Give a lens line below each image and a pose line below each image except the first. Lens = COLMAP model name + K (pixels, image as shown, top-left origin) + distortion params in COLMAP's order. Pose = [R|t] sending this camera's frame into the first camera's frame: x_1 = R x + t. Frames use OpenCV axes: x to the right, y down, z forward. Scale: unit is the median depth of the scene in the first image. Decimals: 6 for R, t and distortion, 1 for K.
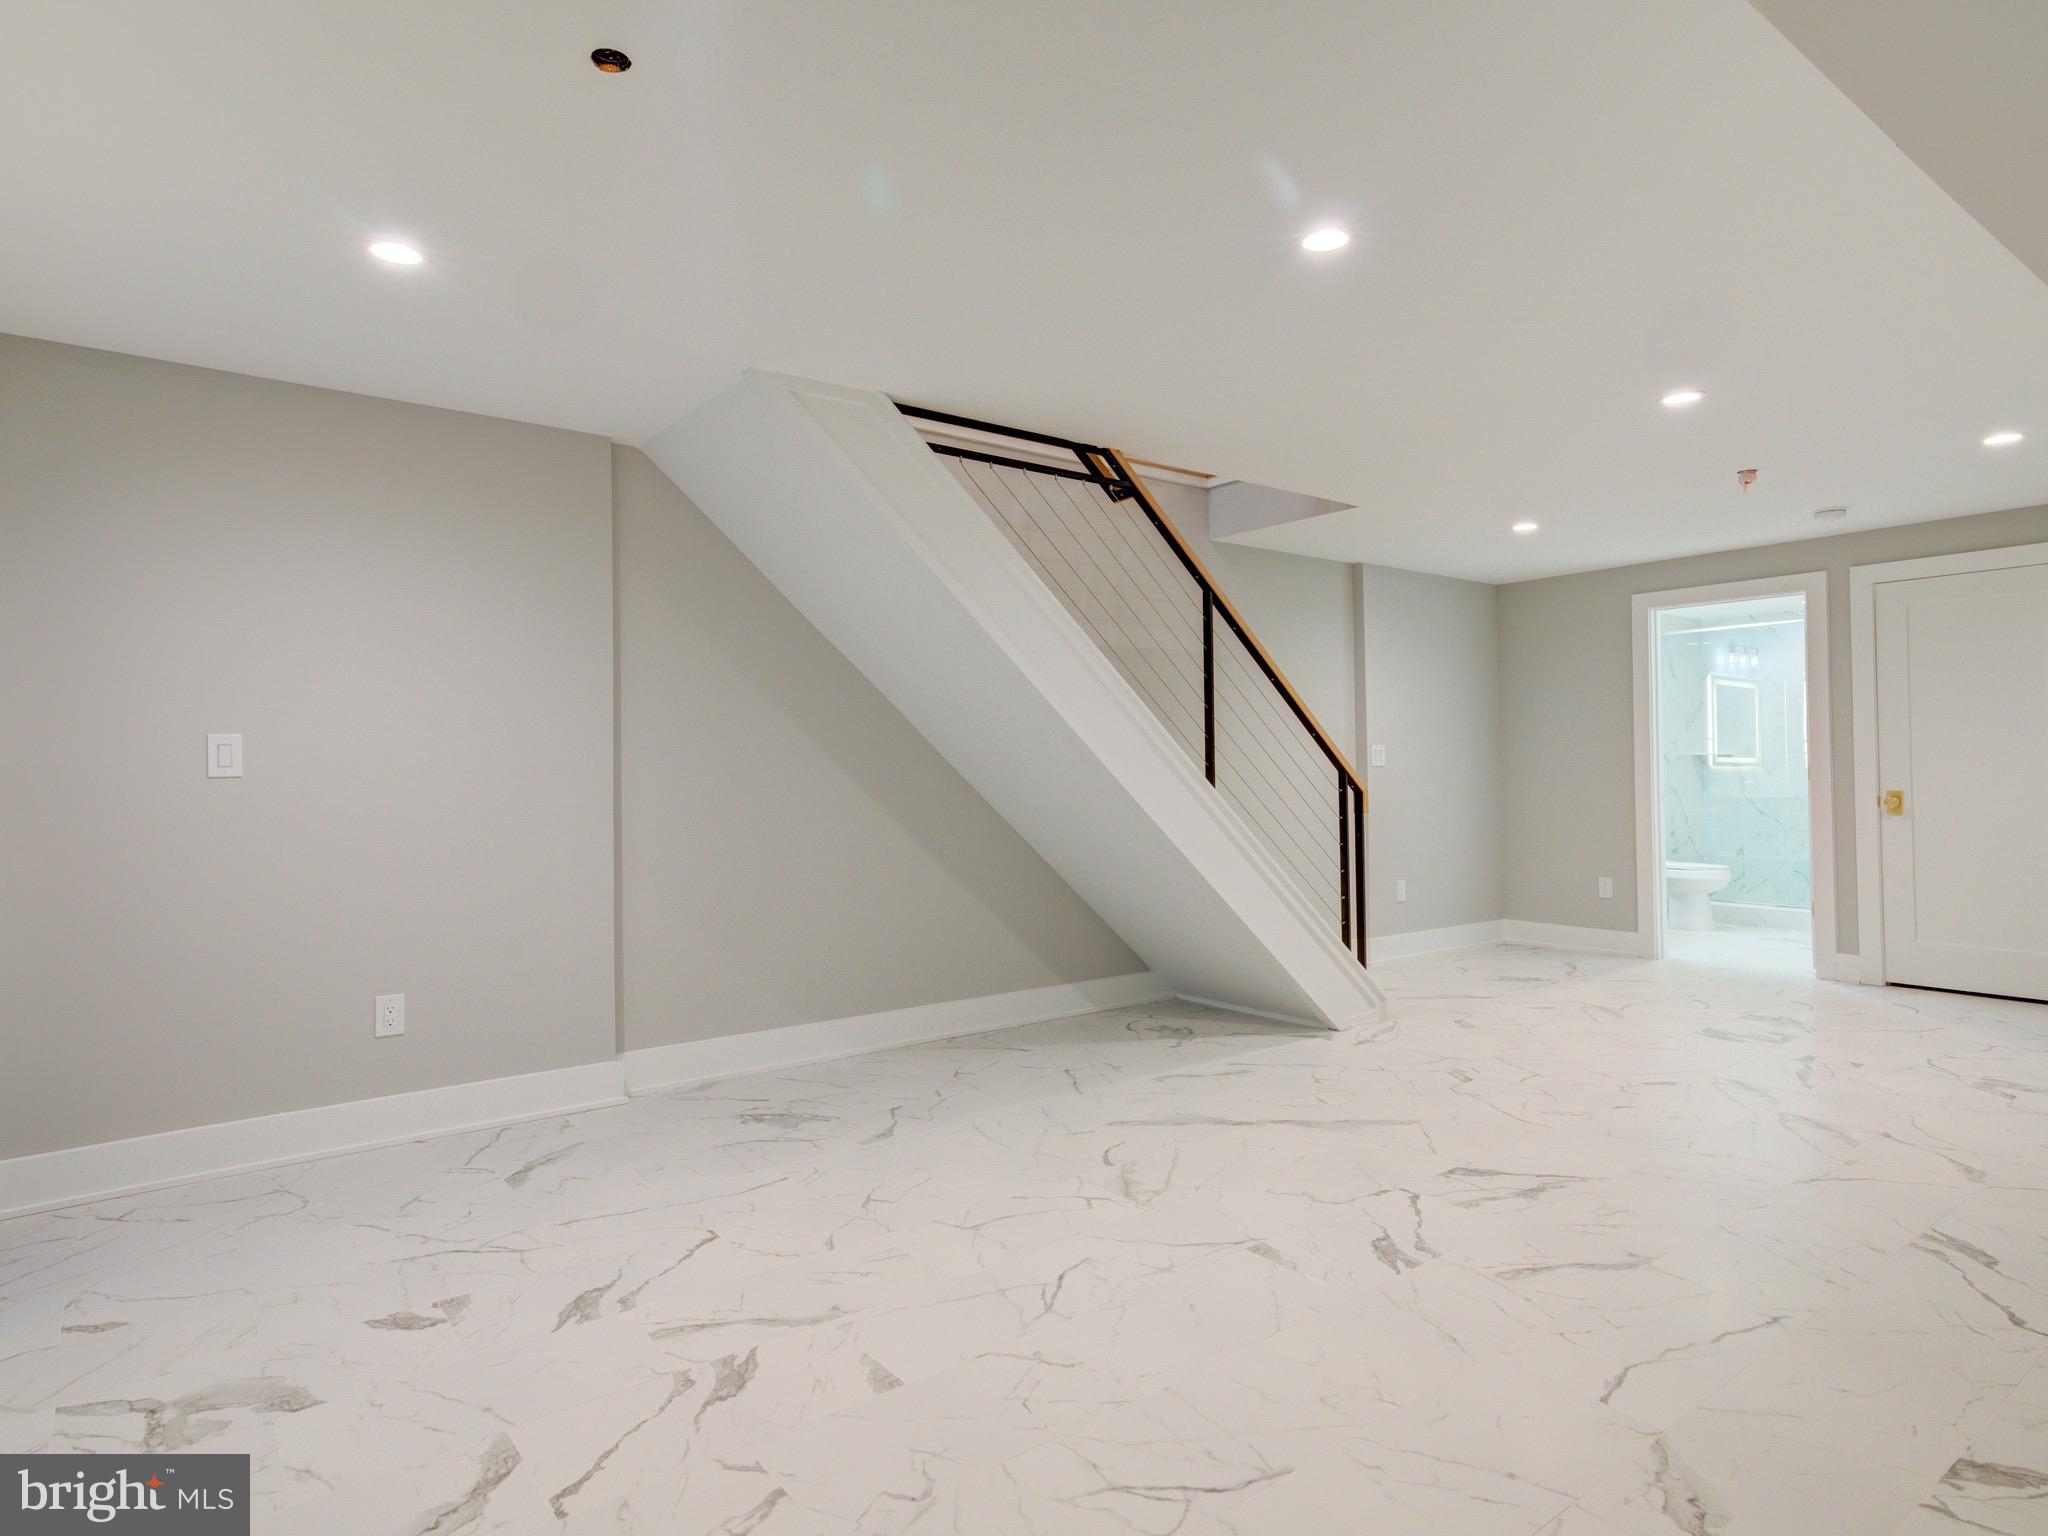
lens RADIAL K [[1131.1, 0, 1014.0], [0, 1131.1, 758.9], [0, 0, 1]] dist [-0.002342, 0.013407]
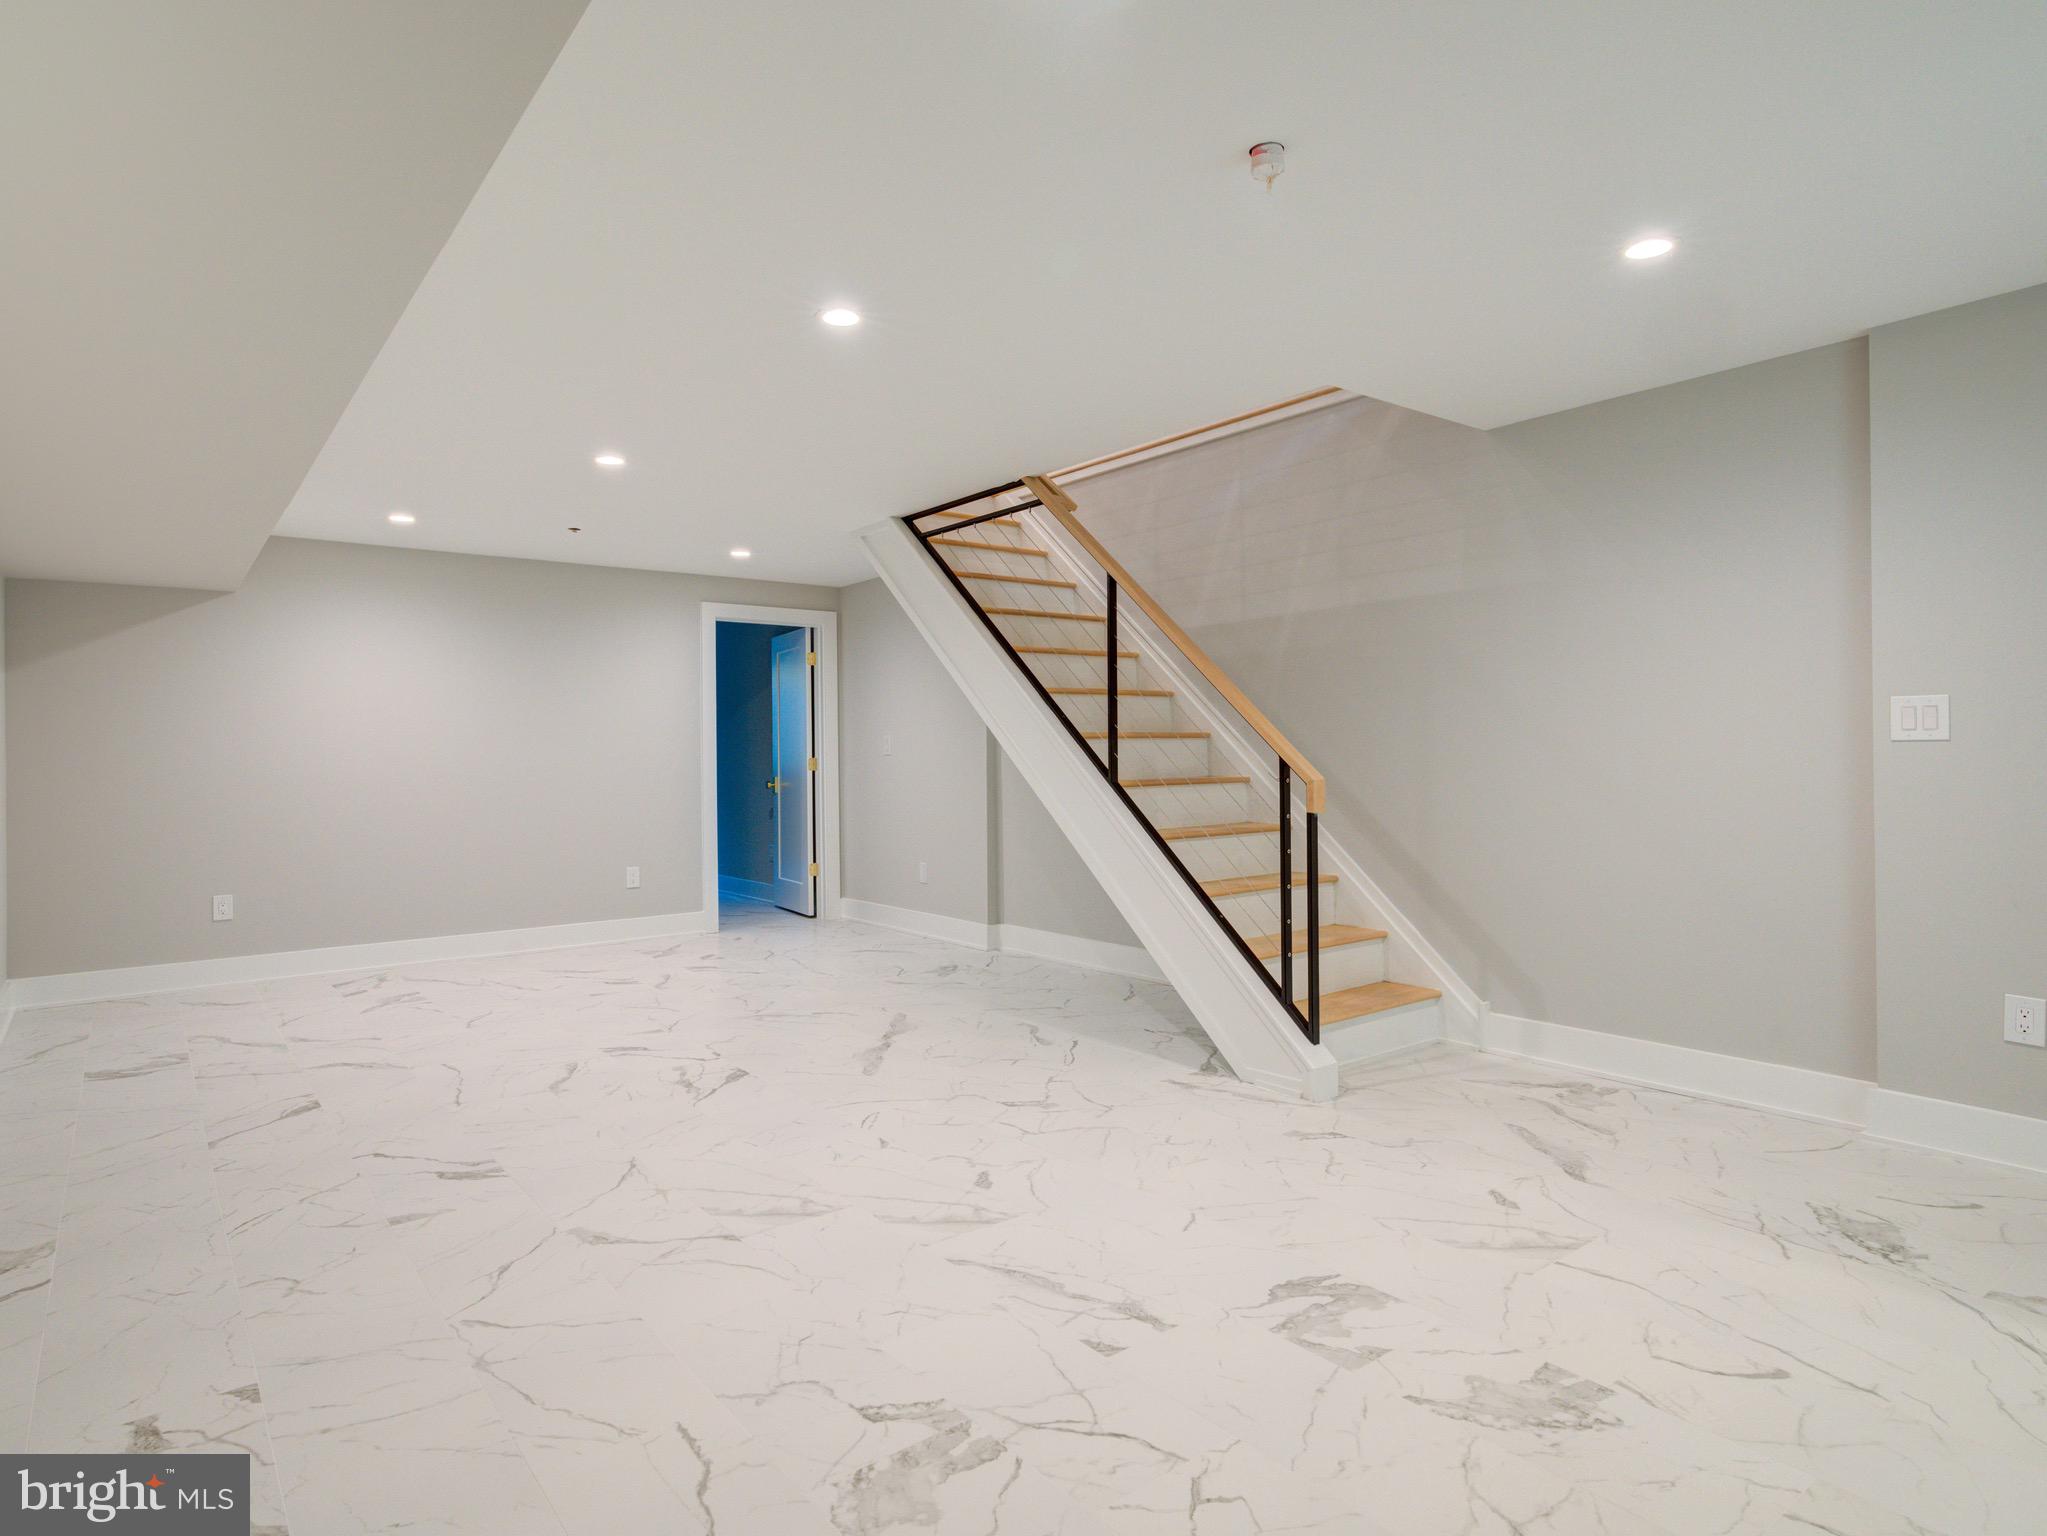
lens RADIAL K [[1130.6, 0, 1013.5], [0, 1130.6, 758.9], [0, 0, 1]] dist [-0.002342, 0.013407]
pose [[0.026190, 0.015335, -0.999539, 1.542133], [0.021524, 0.999642, 0.015900, -0.001713], [0.999425, -0.021931, 0.025850, 1.185462]]
